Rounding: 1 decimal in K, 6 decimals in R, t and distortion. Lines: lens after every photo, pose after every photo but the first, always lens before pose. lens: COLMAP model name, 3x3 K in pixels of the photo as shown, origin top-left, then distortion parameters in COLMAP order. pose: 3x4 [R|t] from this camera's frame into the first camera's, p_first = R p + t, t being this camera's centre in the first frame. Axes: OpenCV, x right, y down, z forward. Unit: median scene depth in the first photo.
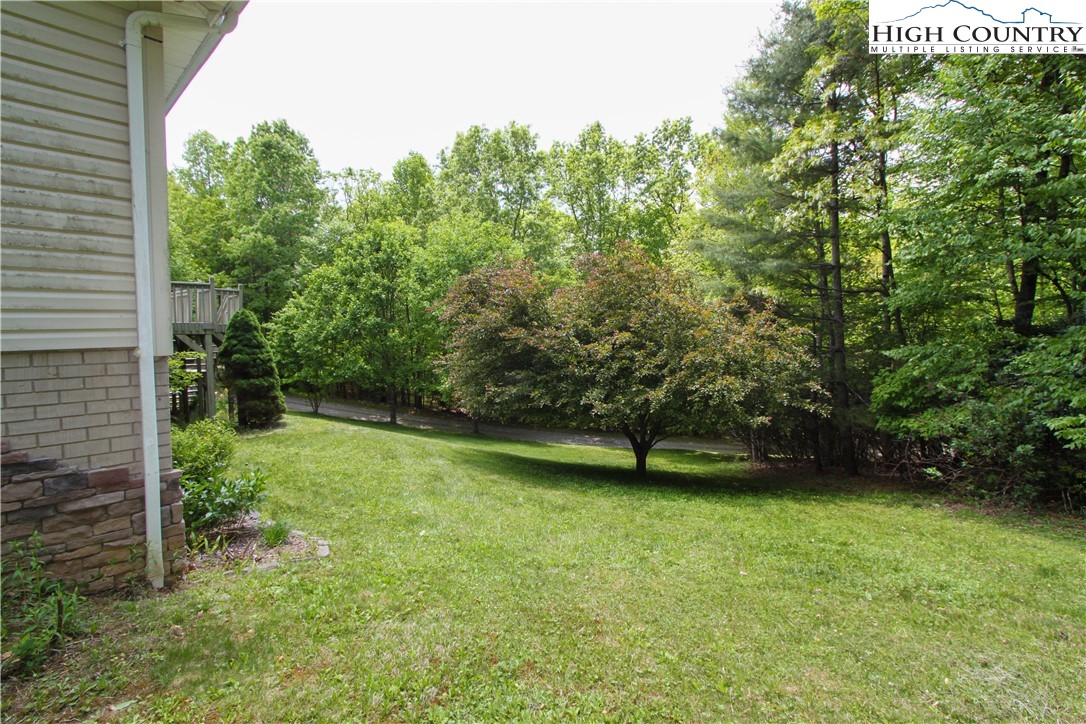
lens RADIAL K [[493.6, 0, 543.0], [0, 493.6, 362.0], [0, 0, 1]] dist [-0.022000, 0.001476]
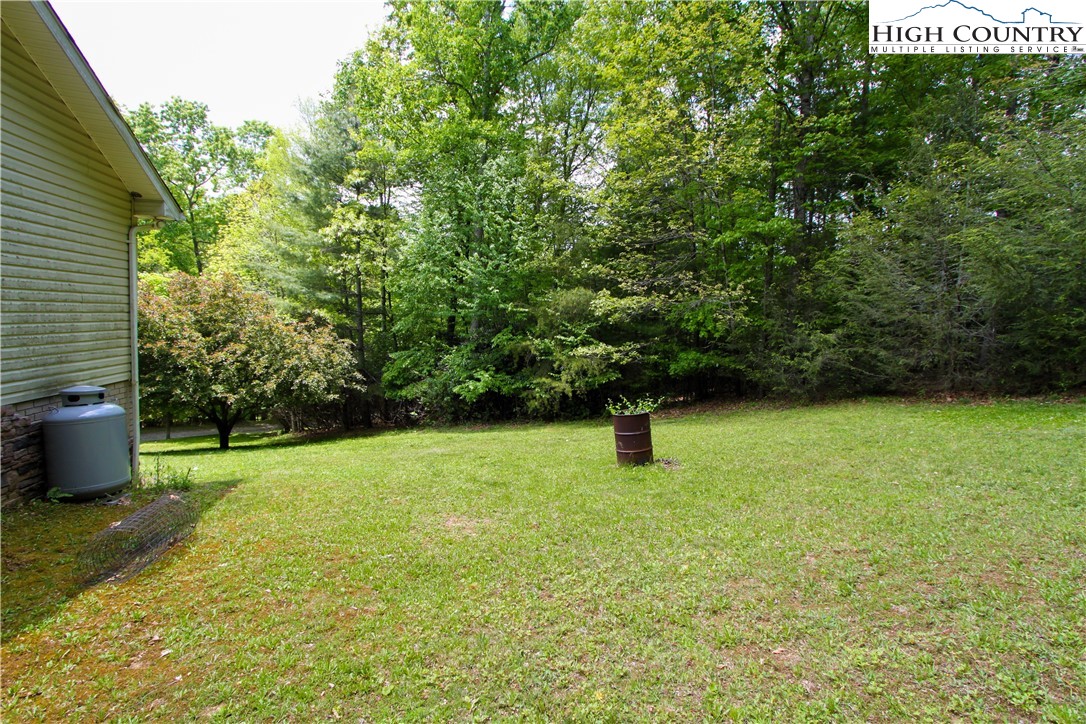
lens RADIAL K [[493.6, 0, 543.0], [0, 493.6, 362.0], [0, 0, 1]] dist [-0.022000, 0.001476]
pose [[0.581616, -0.030109, 0.812906, -0.399650], [0.002053, 0.999366, 0.035546, -0.048031], [-0.813461, -0.019006, 0.581309, -0.458065]]
